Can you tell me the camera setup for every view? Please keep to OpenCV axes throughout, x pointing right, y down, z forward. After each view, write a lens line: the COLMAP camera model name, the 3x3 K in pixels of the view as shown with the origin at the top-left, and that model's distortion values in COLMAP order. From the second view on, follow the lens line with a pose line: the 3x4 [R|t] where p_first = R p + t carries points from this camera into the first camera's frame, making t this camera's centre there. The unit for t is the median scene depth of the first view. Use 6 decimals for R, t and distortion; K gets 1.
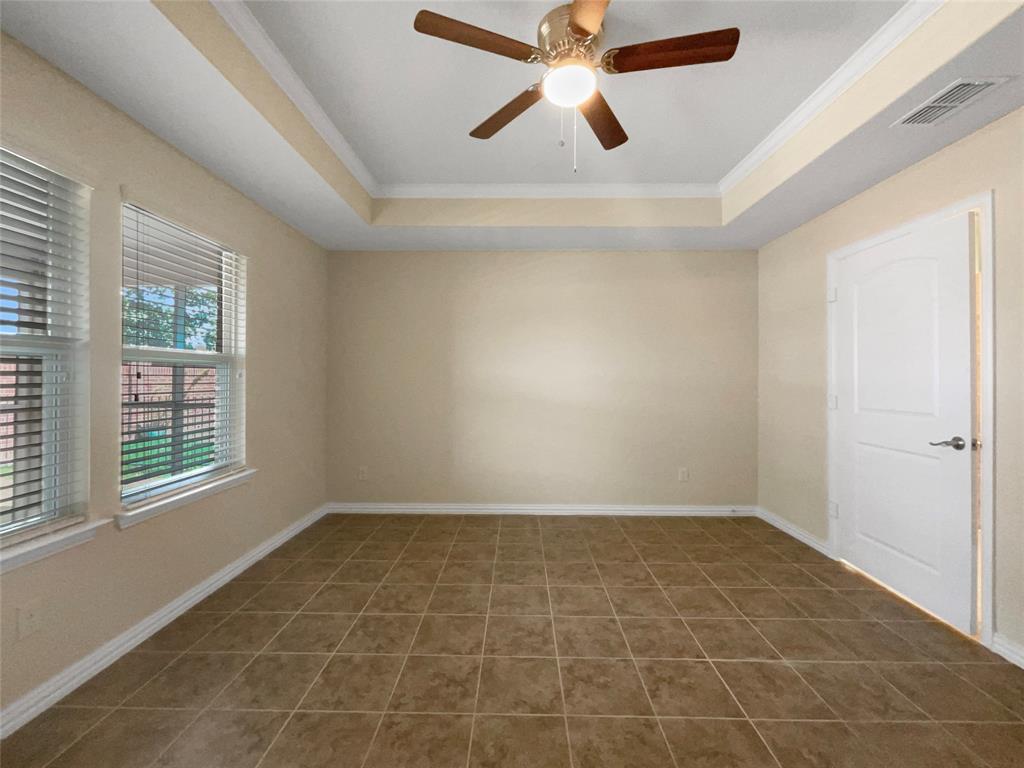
lens RADIAL K [[423.2, 0, 510.7], [0, 423.2, 380.3], [0, 0, 1]] dist [-0.006578, 0.001024]
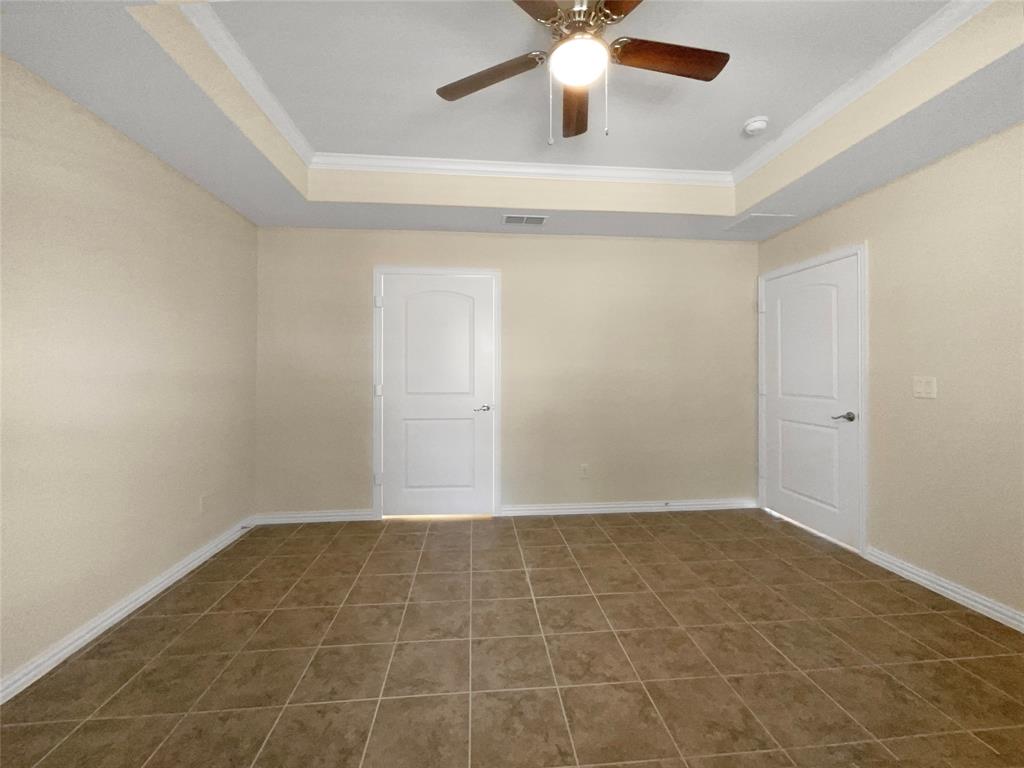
lens RADIAL K [[423.2, 0, 503.0], [0, 423.2, 369.1], [0, 0, 1]] dist [-0.006578, 0.001024]
pose [[-0.083483, 0.006193, 0.996490, -0.612843], [0.004497, 0.999973, -0.005838, -0.000747], [-0.996499, 0.003993, -0.083508, 0.956741]]
